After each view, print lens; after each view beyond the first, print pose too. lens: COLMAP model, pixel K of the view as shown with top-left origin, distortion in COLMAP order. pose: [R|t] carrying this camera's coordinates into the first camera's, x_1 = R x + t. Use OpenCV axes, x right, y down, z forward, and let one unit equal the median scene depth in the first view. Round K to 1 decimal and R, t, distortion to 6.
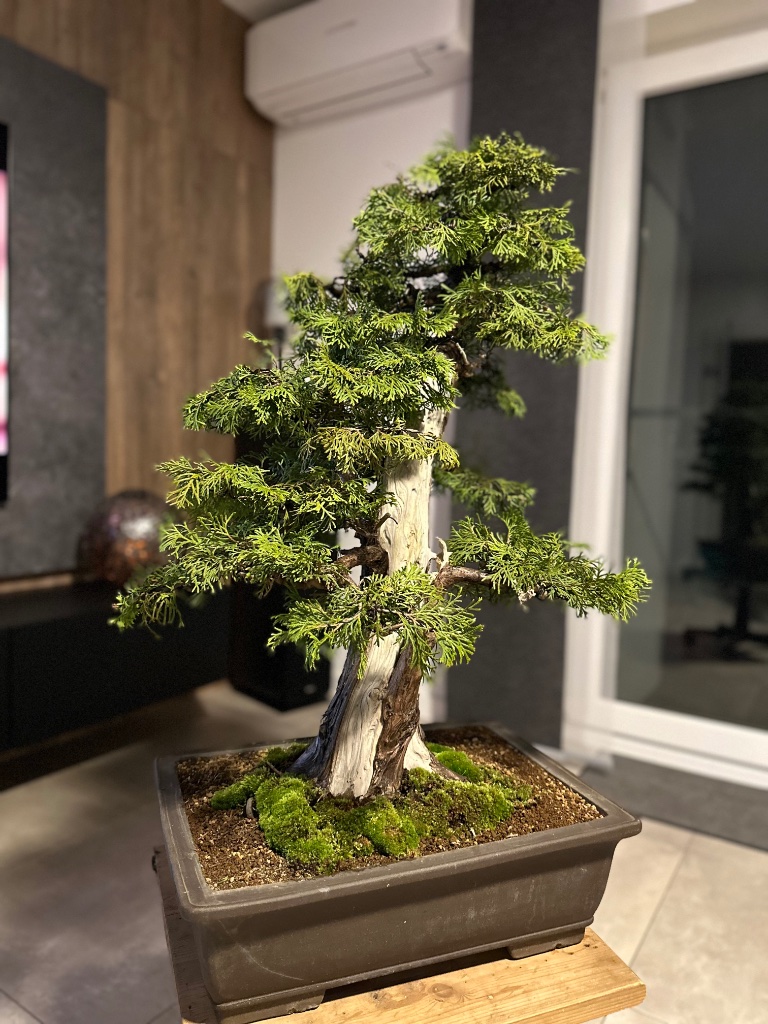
lens RADIAL K [[752.6, 0, 384.8], [0, 752.6, 515.4], [0, 0, 1]] dist [-0.001600, -0.006641]
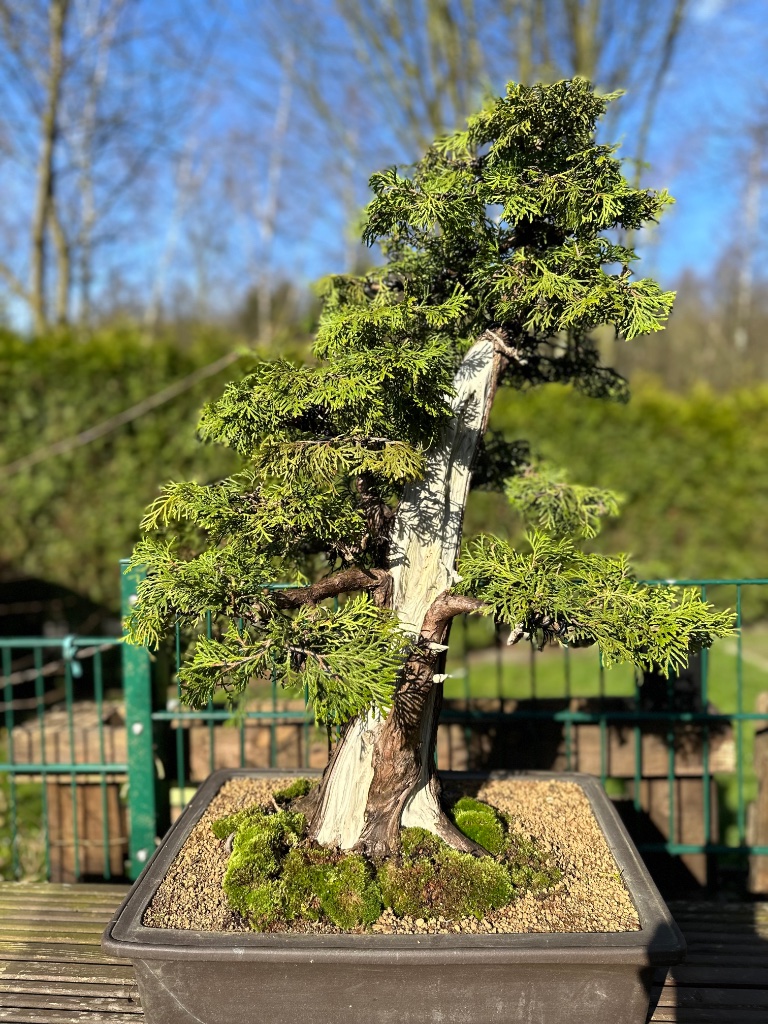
lens RADIAL K [[752.6, 0, 391.9], [0, 752.6, 508.9], [0, 0, 1]] dist [-0.001600, -0.006641]
pose [[0.916603, -0.012496, -0.399603, 0.371806], [0.012475, 0.999919, -0.002654, -0.027712], [0.399603, -0.002552, 0.916685, 0.200304]]
